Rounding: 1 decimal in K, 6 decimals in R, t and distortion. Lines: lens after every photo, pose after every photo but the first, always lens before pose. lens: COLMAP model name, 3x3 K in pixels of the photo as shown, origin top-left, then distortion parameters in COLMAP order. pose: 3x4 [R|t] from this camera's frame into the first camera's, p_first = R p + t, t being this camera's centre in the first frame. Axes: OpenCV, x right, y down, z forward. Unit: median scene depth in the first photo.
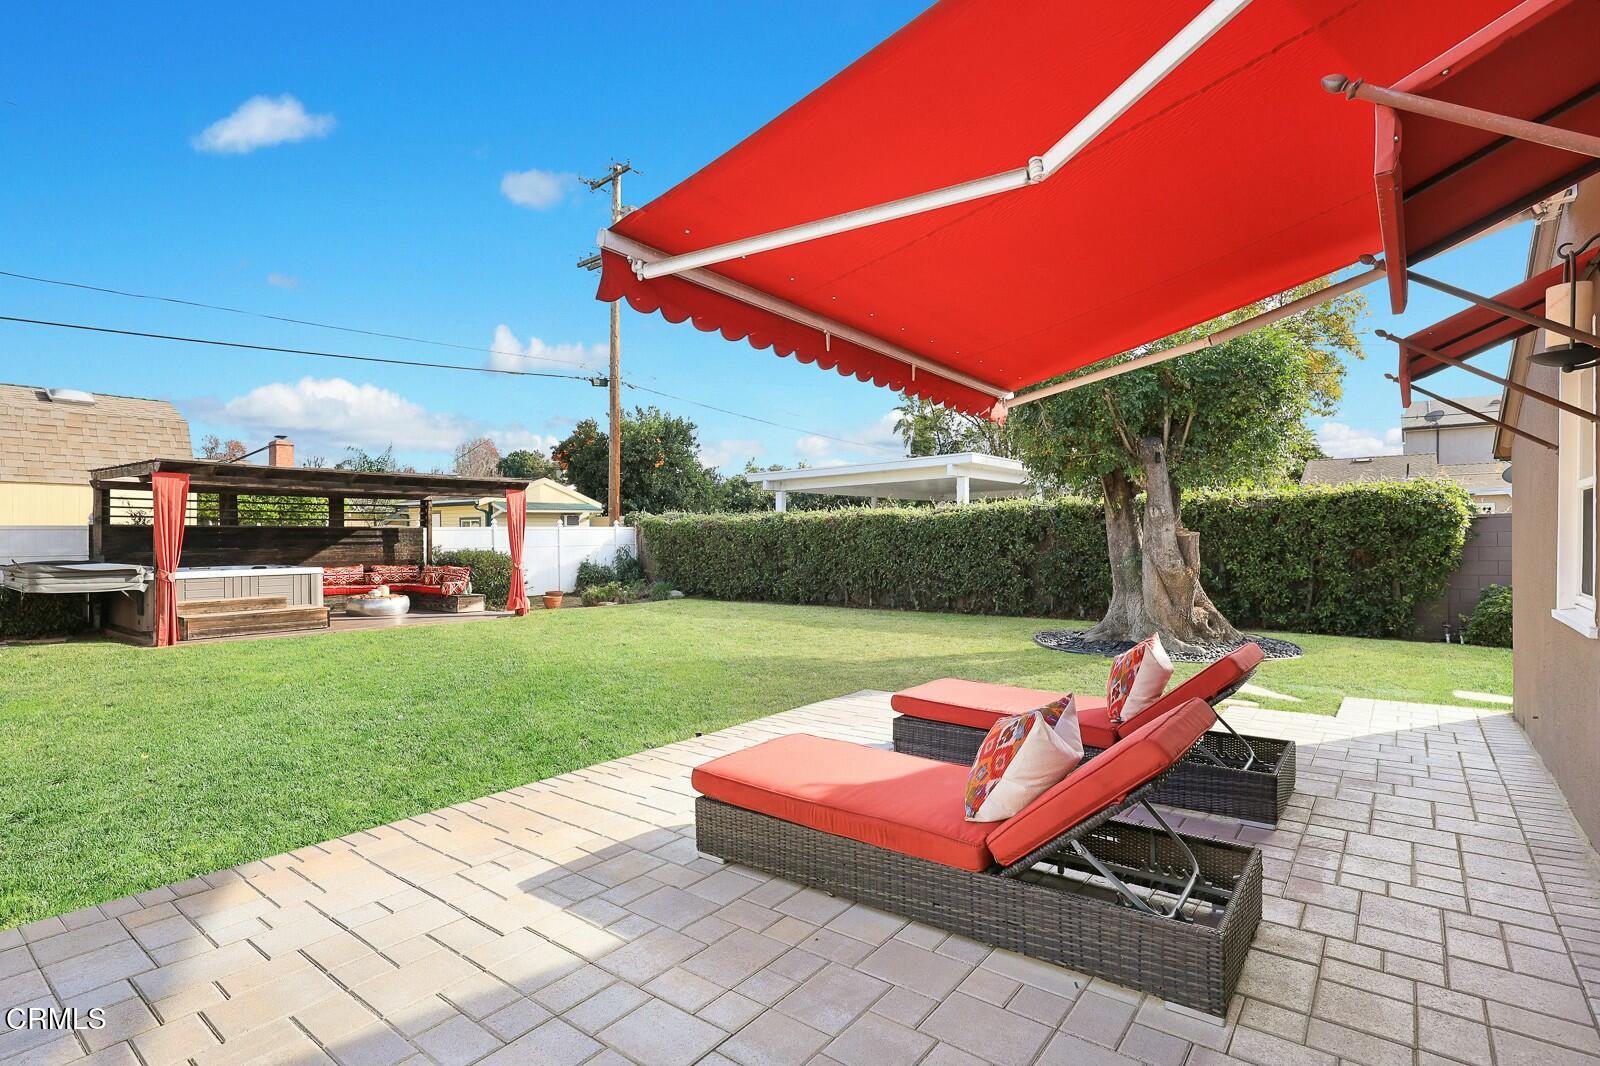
lens RADIAL K [[747.0, 0, 800.0], [0, 747.0, 533.0], [0, 0, 1]] dist [-0.000984, -0.000375]
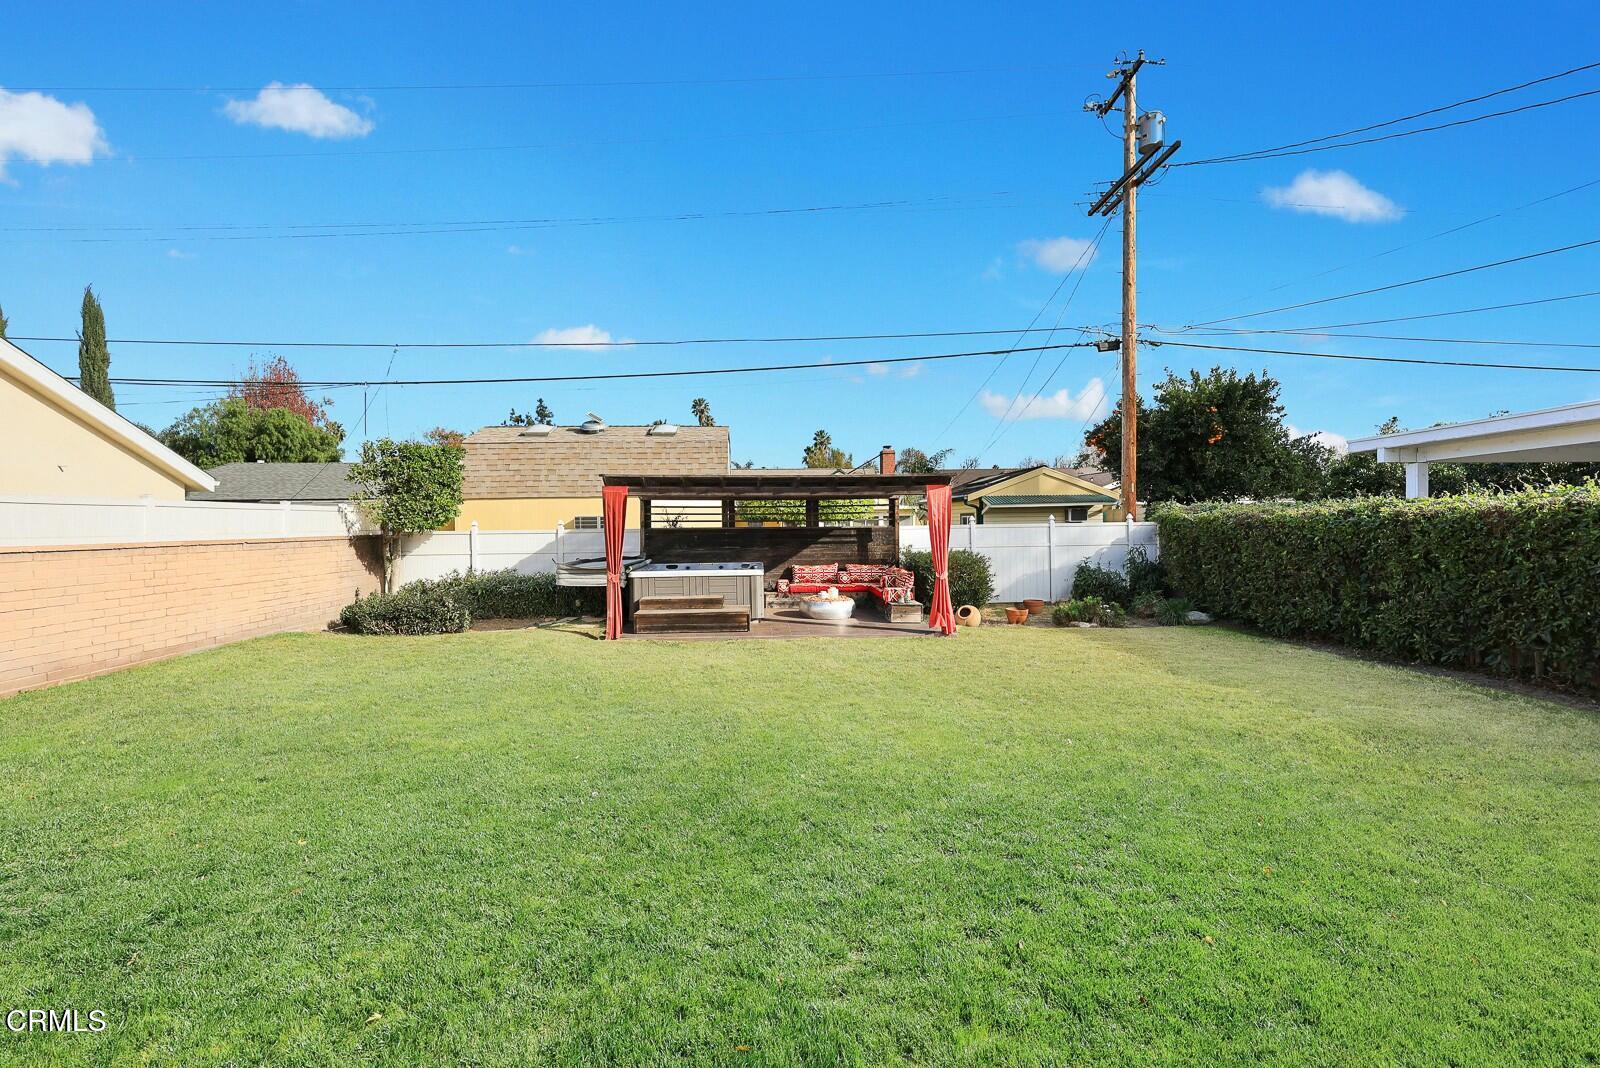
lens RADIAL K [[666.1, 0, 801.4], [0, 666.1, 528.5], [0, 0, 1]] dist [0.000004, -0.000019]
pose [[0.671045, 0.002712, -0.741412, 0.059633], [0.008824, 0.999893, 0.011644, -0.015722], [0.741364, -0.014356, 0.670950, 0.319061]]
